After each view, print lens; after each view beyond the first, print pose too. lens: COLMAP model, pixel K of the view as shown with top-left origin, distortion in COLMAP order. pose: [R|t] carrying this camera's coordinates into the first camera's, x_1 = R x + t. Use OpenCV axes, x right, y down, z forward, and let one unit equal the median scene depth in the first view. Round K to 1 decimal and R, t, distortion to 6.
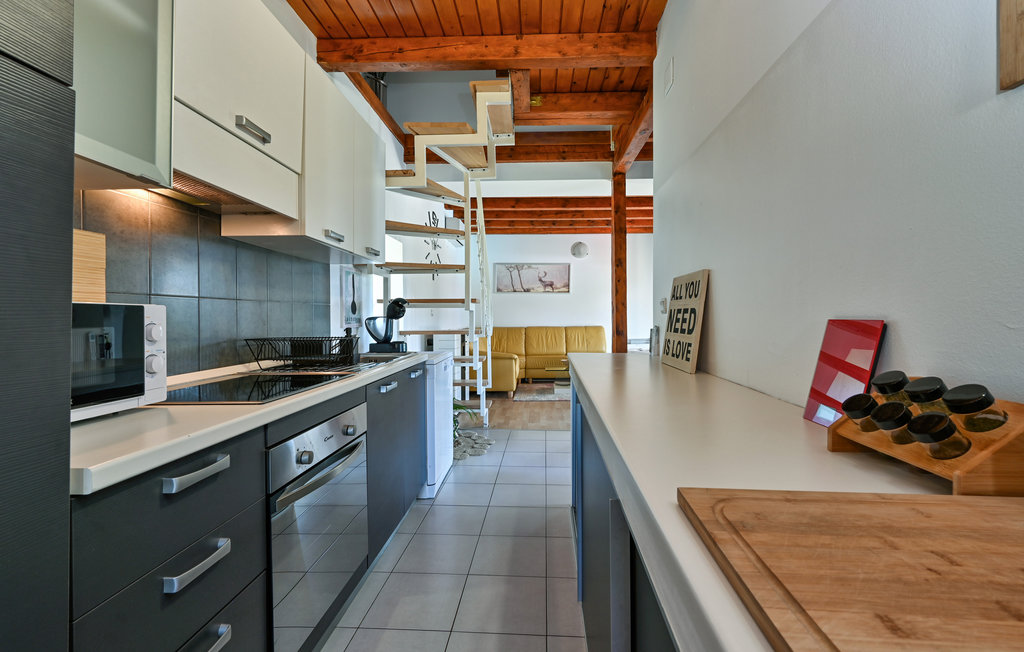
lens RADIAL K [[438.3, 0, 529.0], [0, 438.3, 313.3], [0, 0, 1]] dist [0.004708, 0.000235]
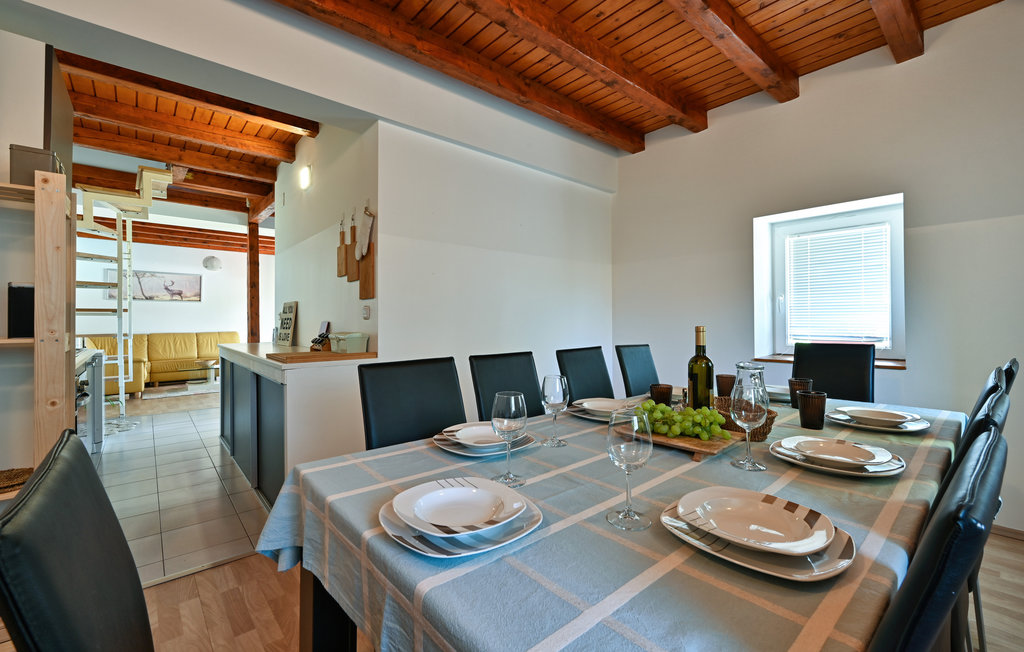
lens RADIAL K [[438.3, 0, 517.9], [0, 438.3, 319.3], [0, 0, 1]] dist [0.004708, 0.000235]
pose [[0.734996, 0.002532, 0.678066, -0.076448], [0.000239, 0.999992, -0.003994, 0.001507], [-0.678071, 0.003098, 0.734990, -0.373064]]
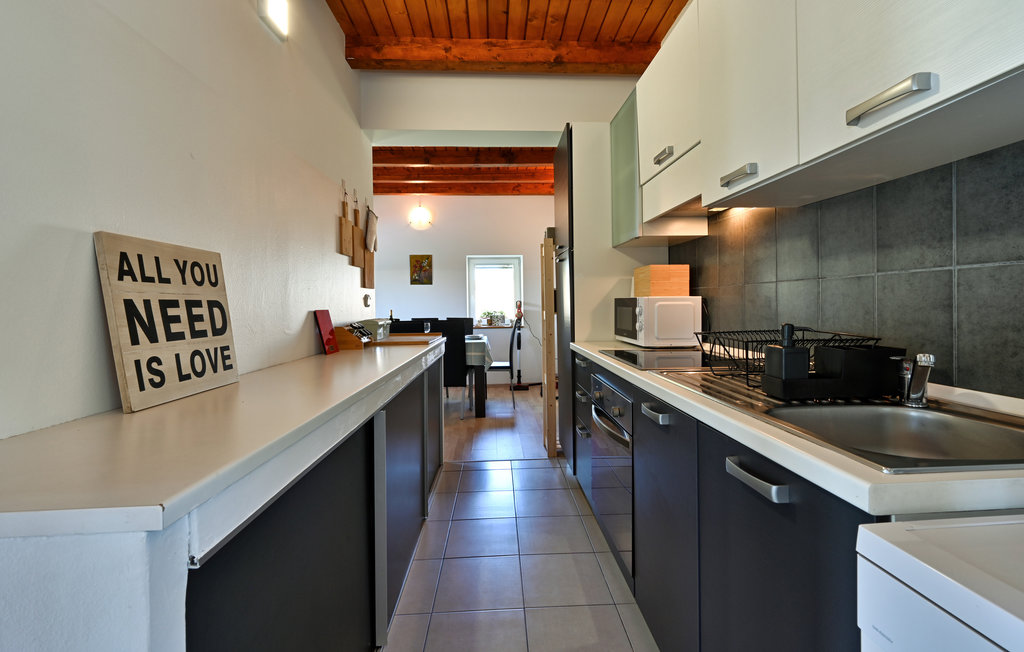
lens RADIAL K [[438.3, 0, 513.7], [0, 438.3, 321.4], [0, 0, 1]] dist [0.004708, 0.000235]
pose [[-0.996138, 0.020581, -0.085355, -0.017146], [0.018182, 0.999420, 0.028787, 0.003129], [0.085898, 0.027124, -0.995935, 0.452403]]
